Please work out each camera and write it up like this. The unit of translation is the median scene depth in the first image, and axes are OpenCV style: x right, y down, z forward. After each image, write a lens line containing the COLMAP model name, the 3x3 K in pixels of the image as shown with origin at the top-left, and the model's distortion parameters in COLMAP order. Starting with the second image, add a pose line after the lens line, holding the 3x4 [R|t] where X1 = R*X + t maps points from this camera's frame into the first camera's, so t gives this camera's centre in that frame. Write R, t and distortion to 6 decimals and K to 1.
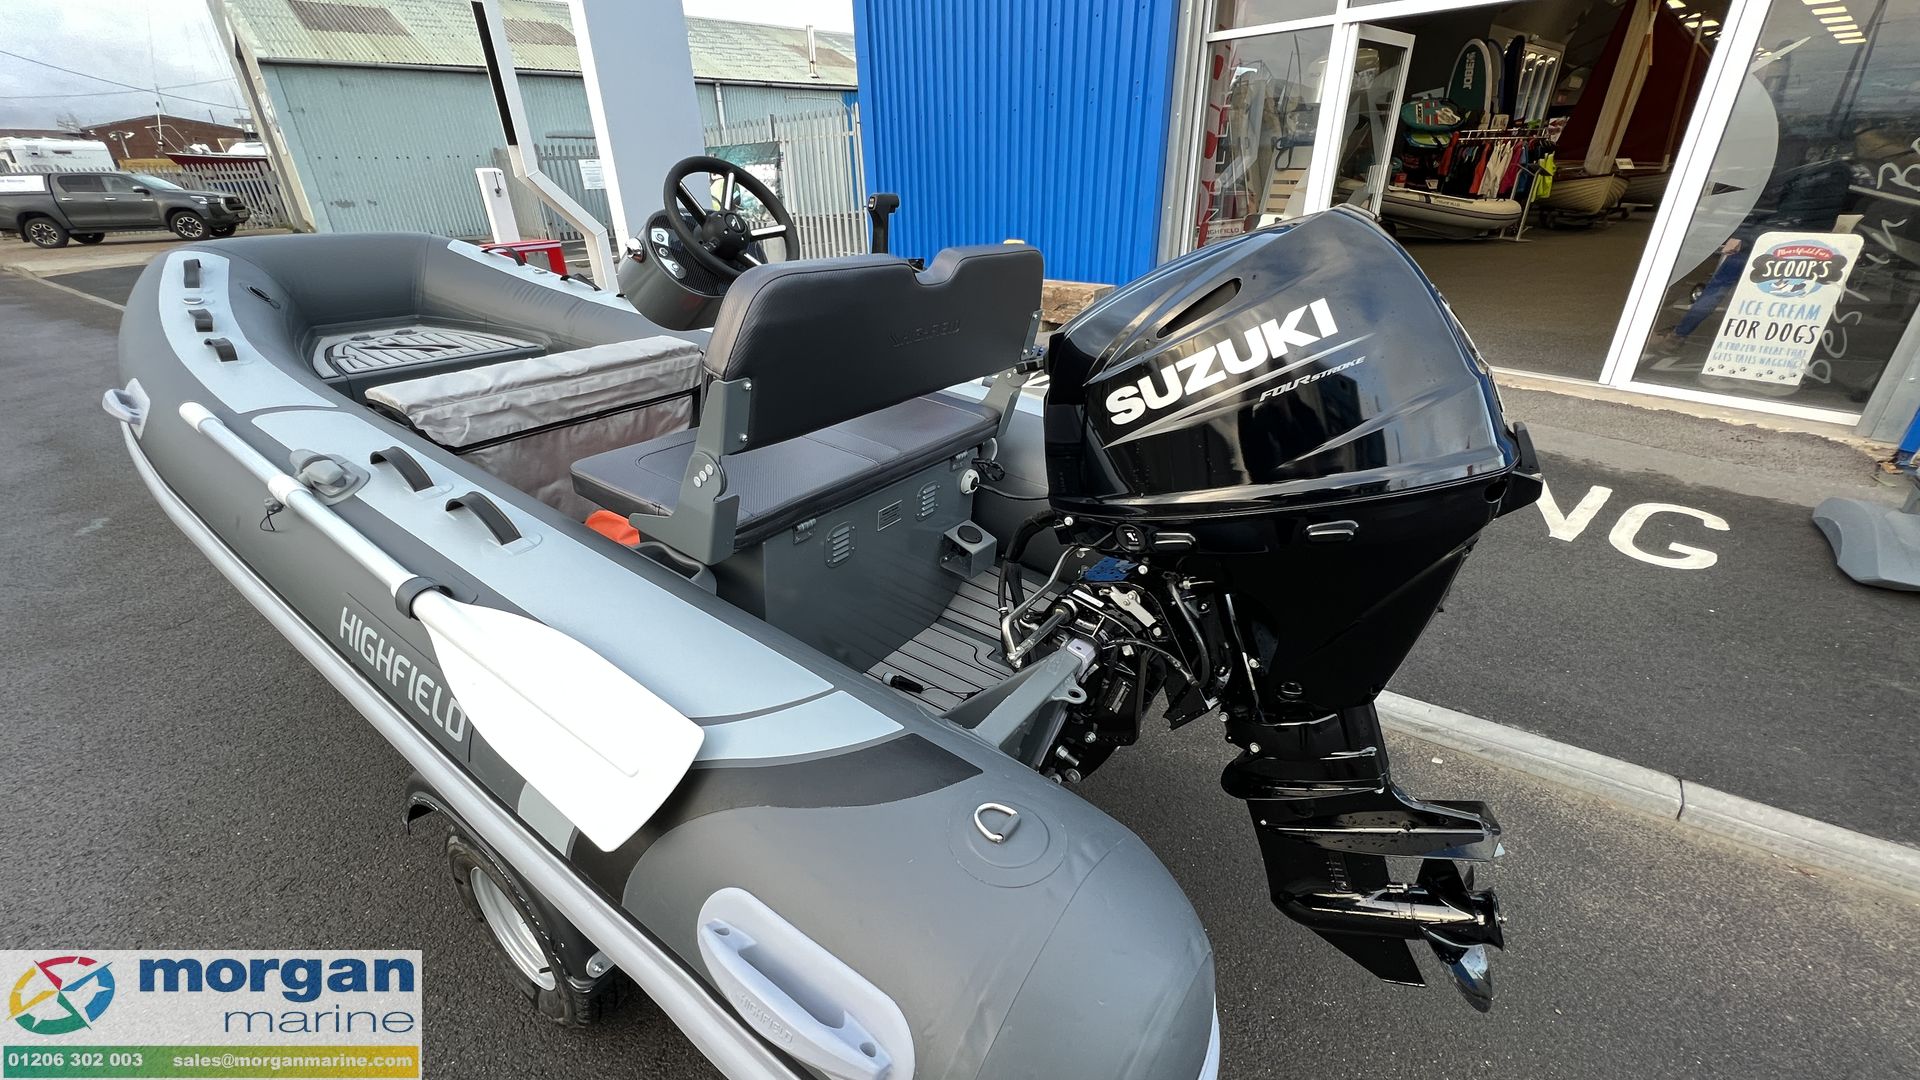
lens RADIAL K [[772.7, 0, 967.0], [0, 772.7, 541.1], [0, 0, 1]] dist [0.002402, 0.000148]
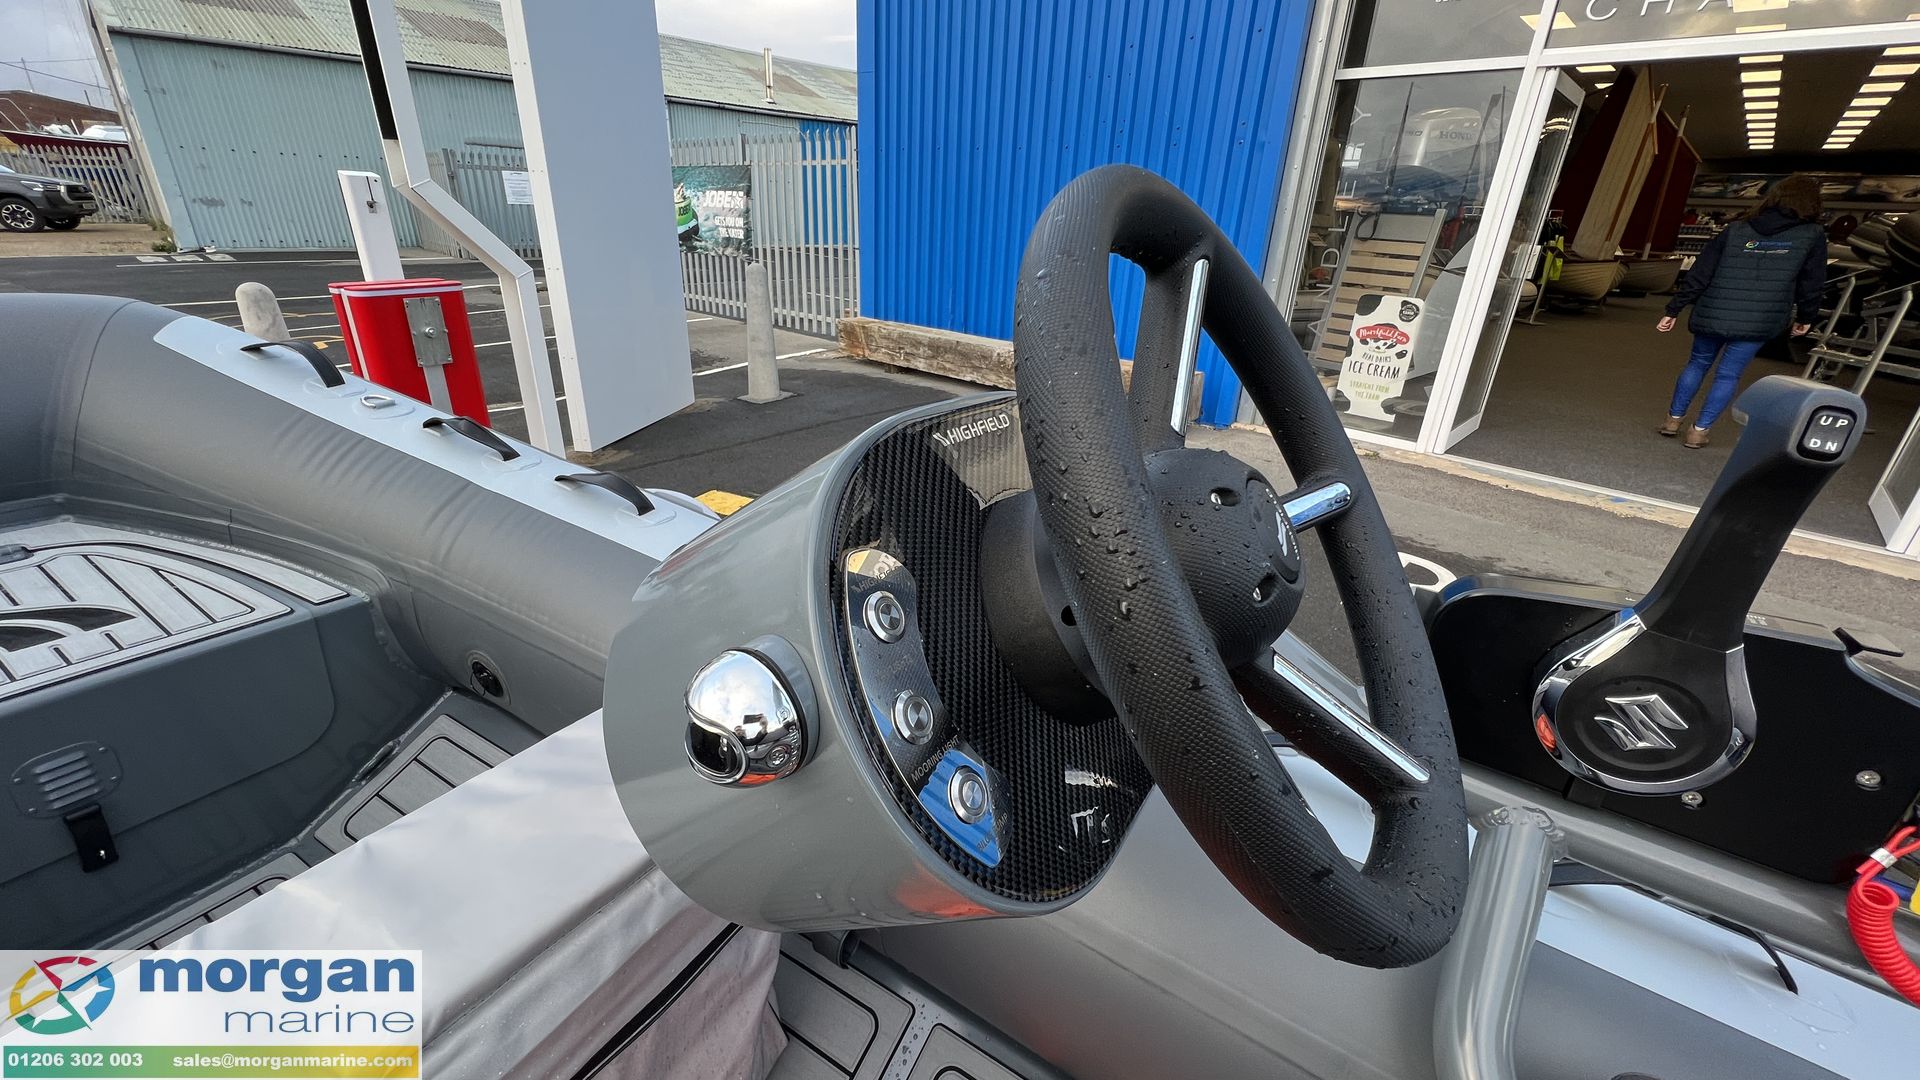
lens RADIAL K [[768.0, 0, 962.7], [0, 768.0, 535.1], [0, 0, 1]] dist [-0.000069, 0.000045]
pose [[0.995466, 0.027772, 0.090978, -0.049210], [-0.023491, 0.998581, -0.047790, -0.050164], [-0.092177, 0.045436, 0.994706, 0.103216]]
